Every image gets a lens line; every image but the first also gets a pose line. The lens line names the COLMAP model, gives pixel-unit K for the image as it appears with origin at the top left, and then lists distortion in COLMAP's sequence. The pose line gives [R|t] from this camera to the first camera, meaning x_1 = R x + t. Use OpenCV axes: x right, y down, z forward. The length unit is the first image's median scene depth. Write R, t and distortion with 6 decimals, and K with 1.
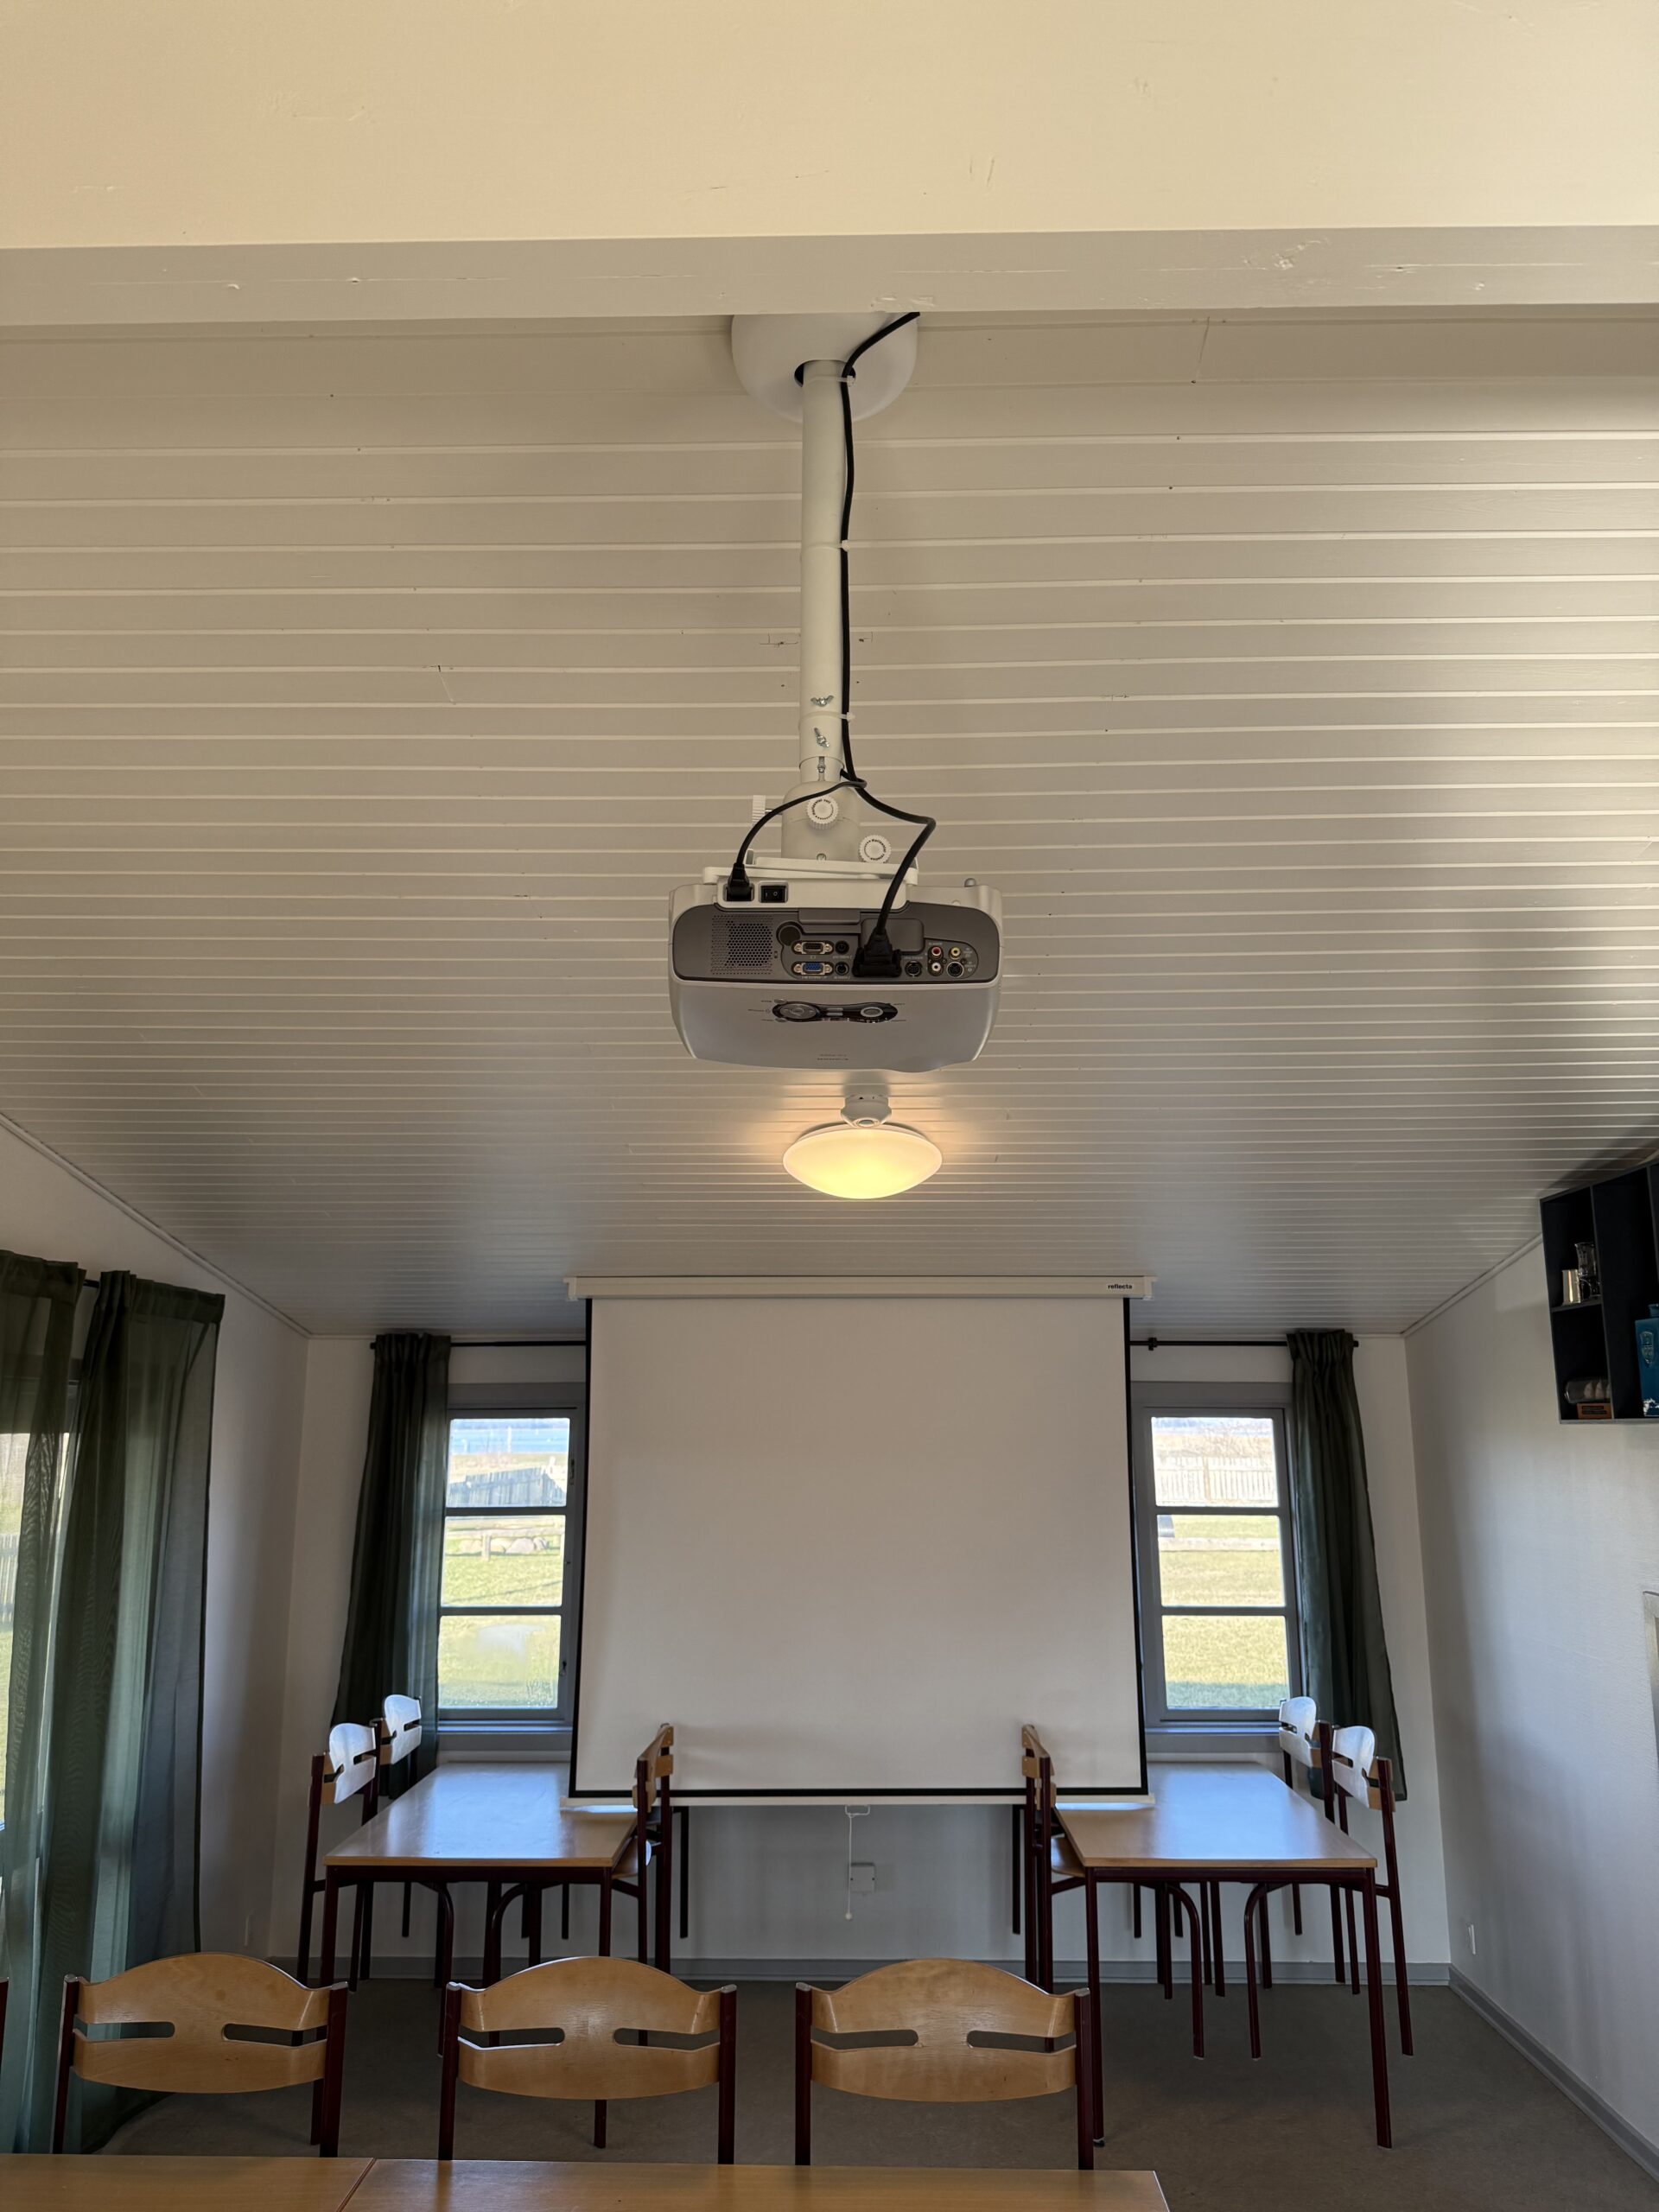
lens RADIAL K [[1547.4, 0, 813.9], [0, 1547.4, 1118.0], [0, 0, 1]] dist [0.137383, -0.216884]
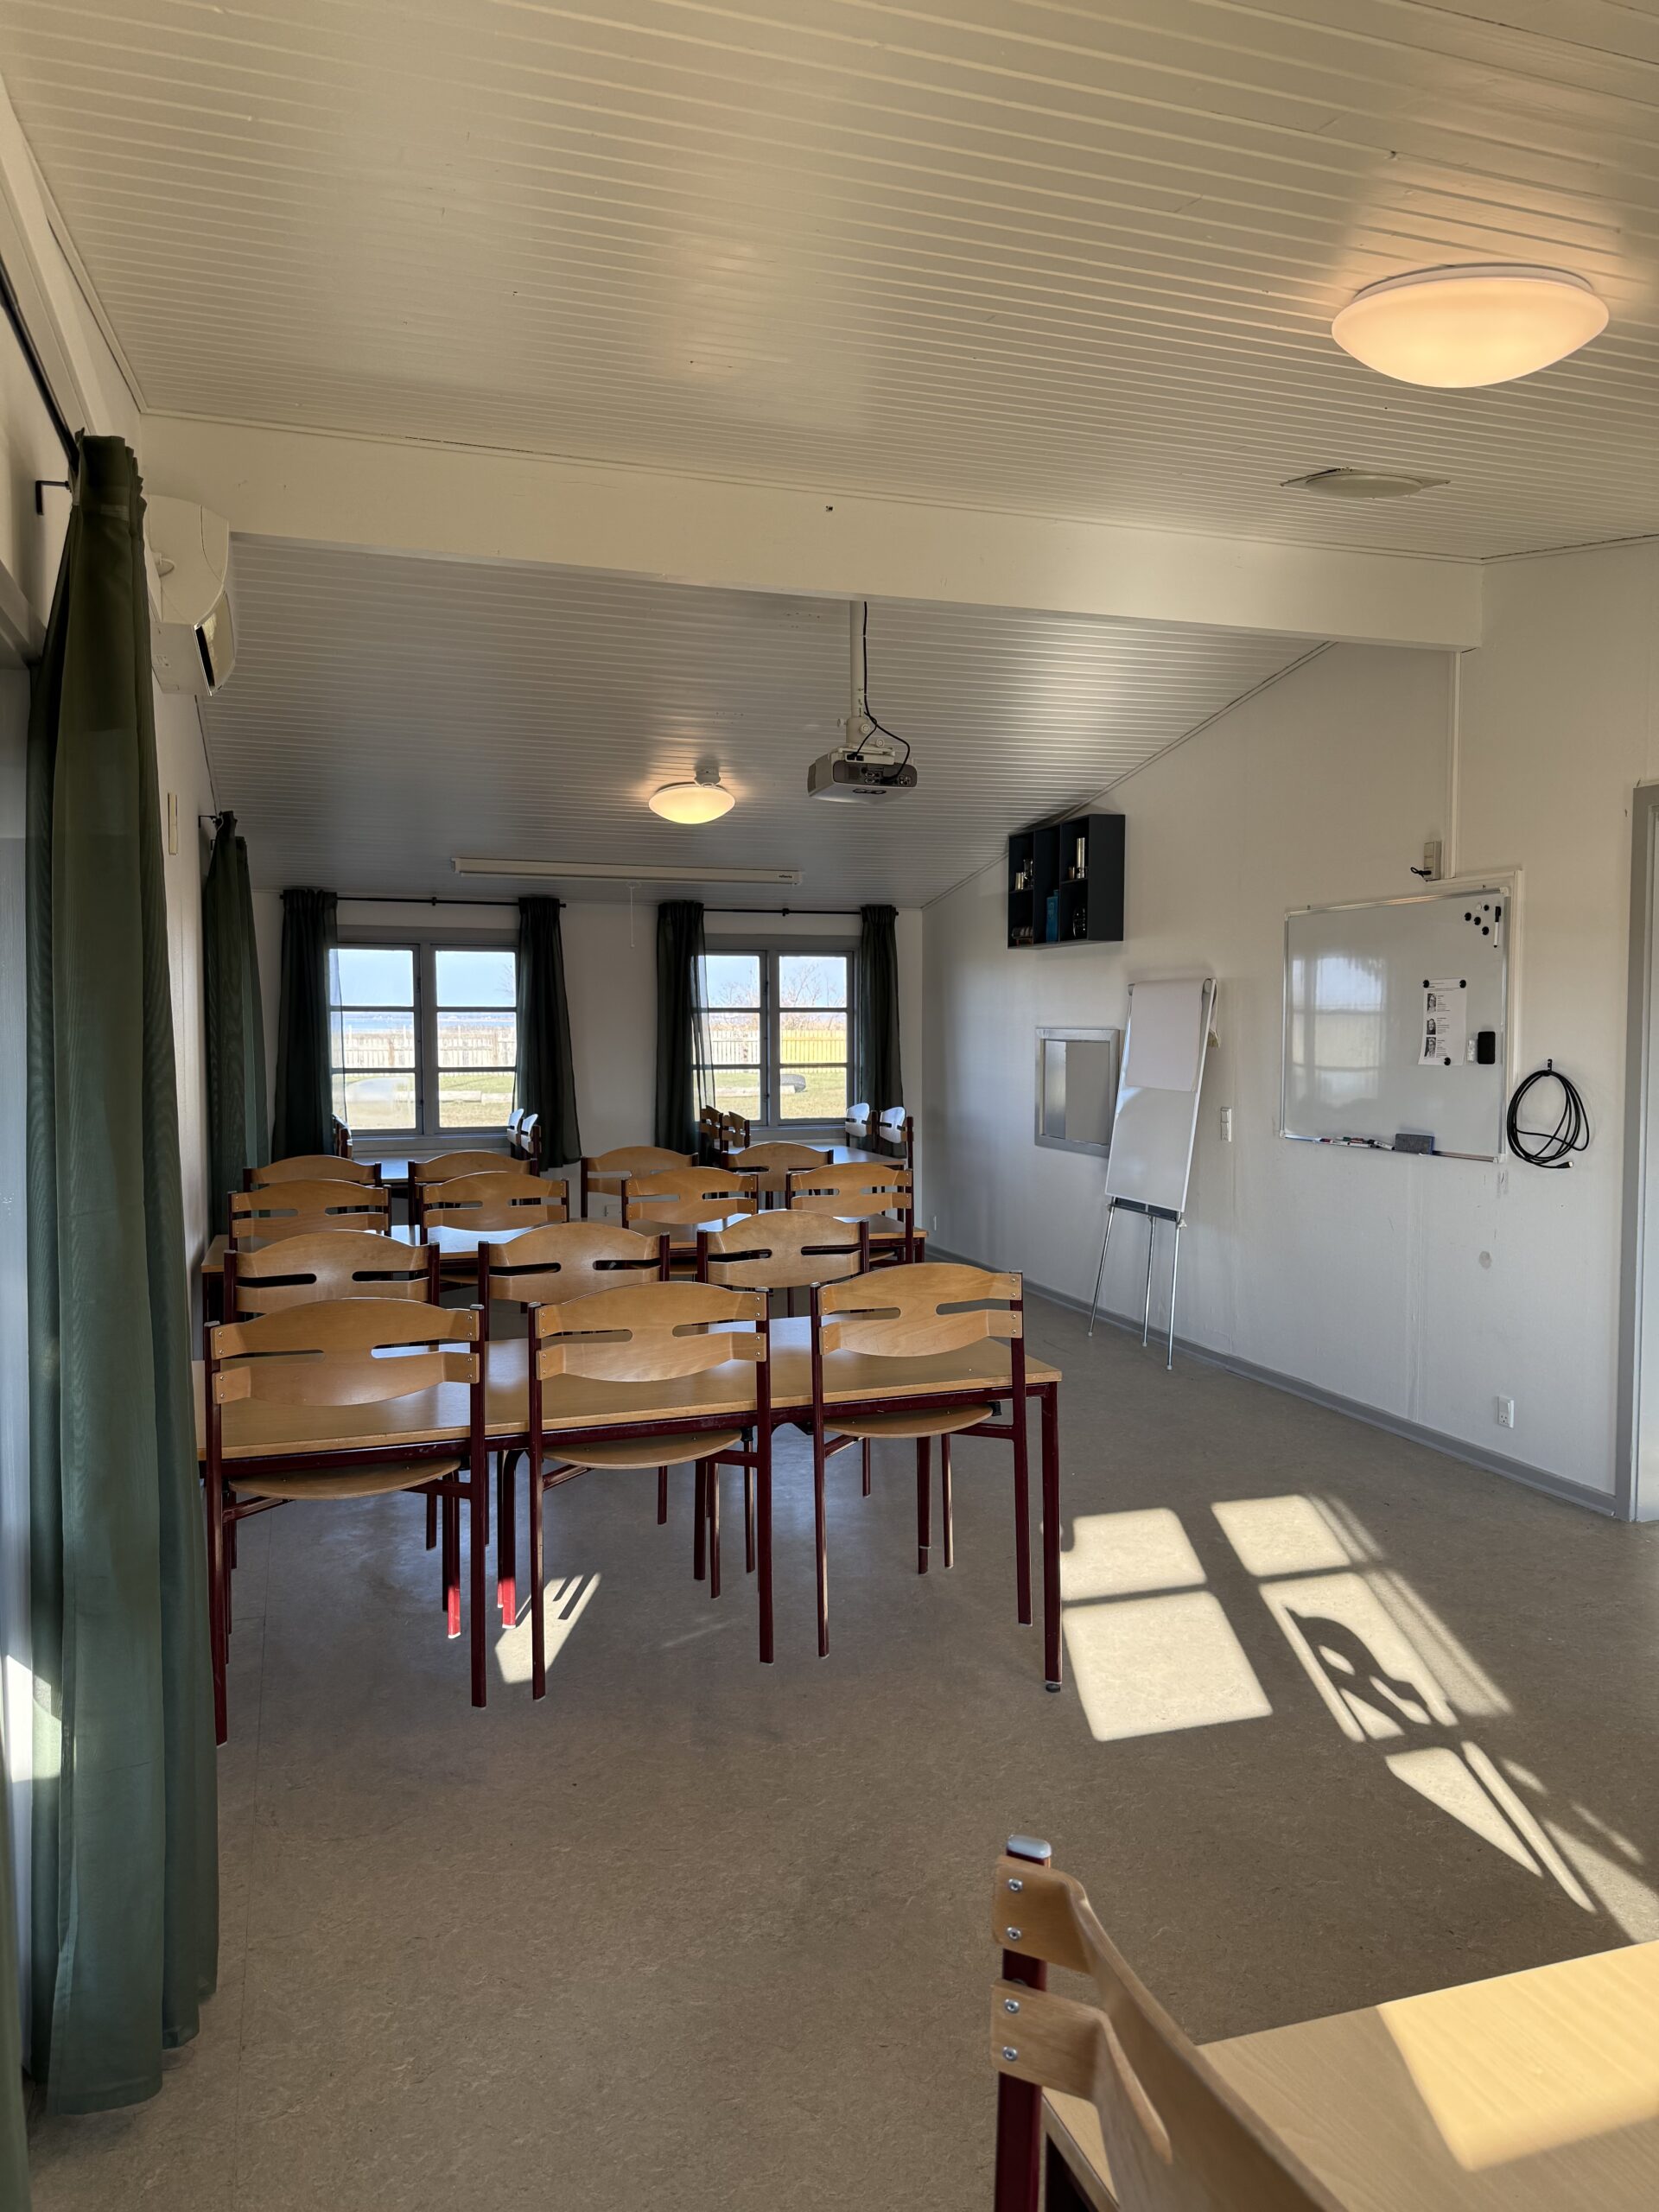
lens RADIAL K [[1547.4, 0, 813.9], [0, 1547.4, 1118.0], [0, 0, 1]] dist [0.137383, -0.216884]
pose [[0.942027, -0.020561, 0.334906, -0.381285], [-0.066614, 0.966792, 0.246729, -0.063102], [-0.328857, -0.254735, 0.909375, -0.690021]]
